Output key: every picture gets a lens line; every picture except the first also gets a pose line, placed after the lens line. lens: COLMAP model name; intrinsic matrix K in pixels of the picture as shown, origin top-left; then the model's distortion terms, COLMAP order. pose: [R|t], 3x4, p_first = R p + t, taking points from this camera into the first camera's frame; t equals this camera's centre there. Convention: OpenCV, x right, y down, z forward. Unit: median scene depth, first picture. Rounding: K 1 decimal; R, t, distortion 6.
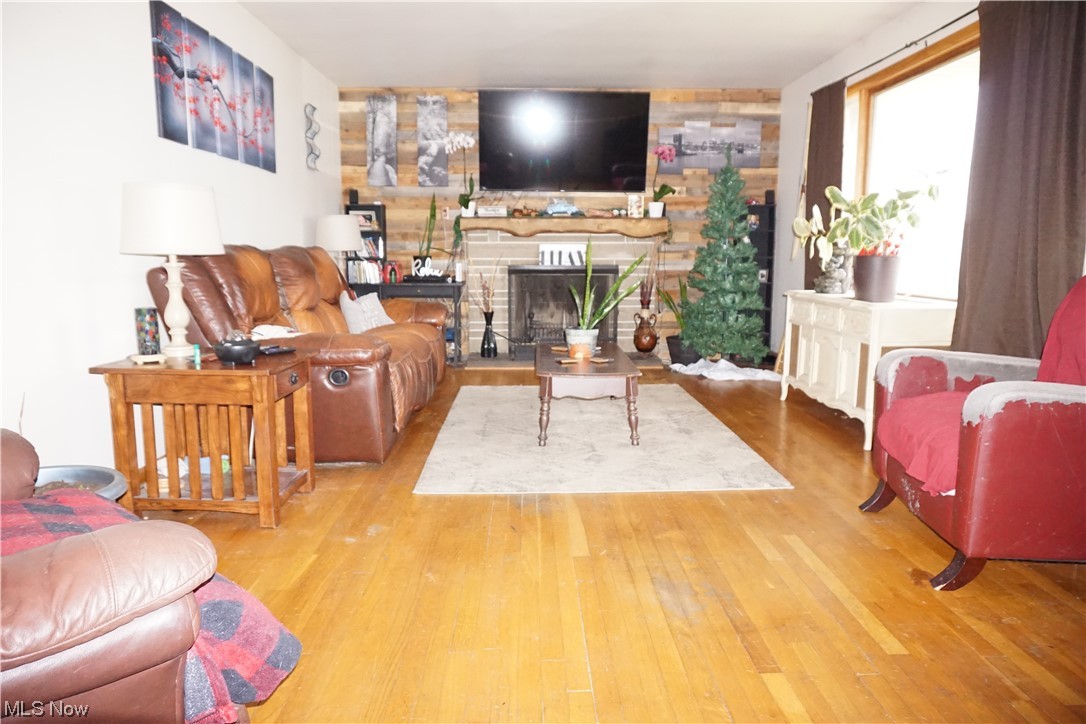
lens RADIAL K [[718.2, 0, 540.6], [0, 718.2, 363.0], [0, 0, 1]] dist [-0.056618, 0.035123]
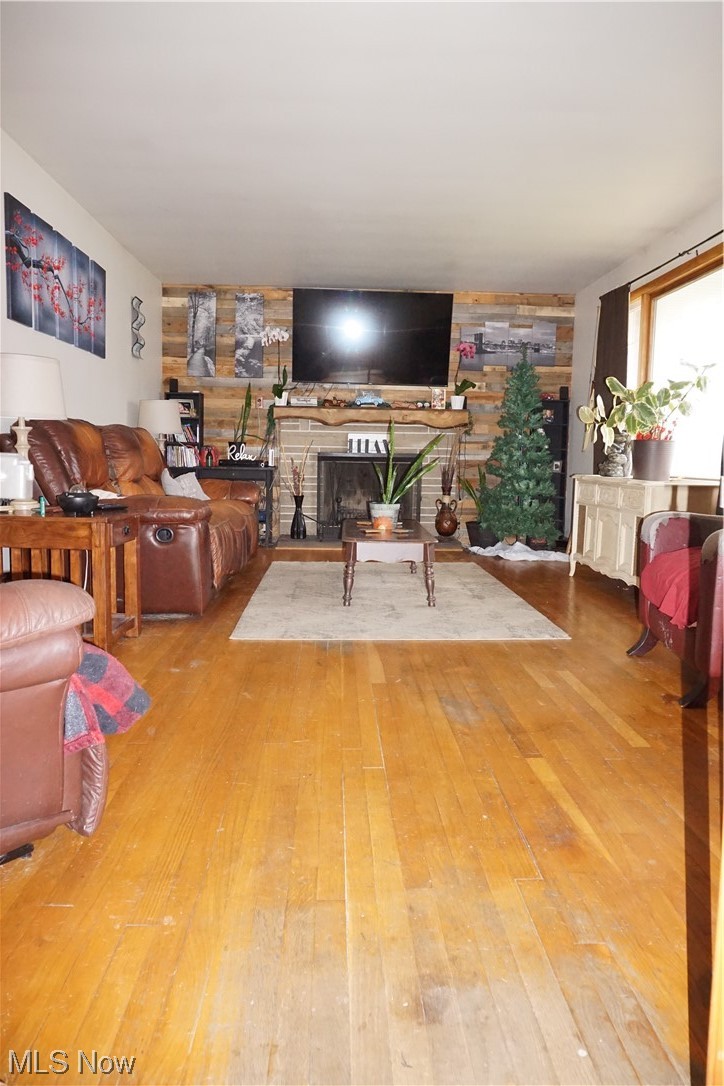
lens RADIAL K [[718.2, 0, 361.4], [0, 718.2, 538.3], [0, 0, 1]] dist [-0.056618, 0.035123]
pose [[0.999729, 0.014983, 0.017844, 0.003132], [-0.014261, 0.999101, -0.039932, 0.054082], [-0.018426, 0.039667, 0.999043, -0.095822]]
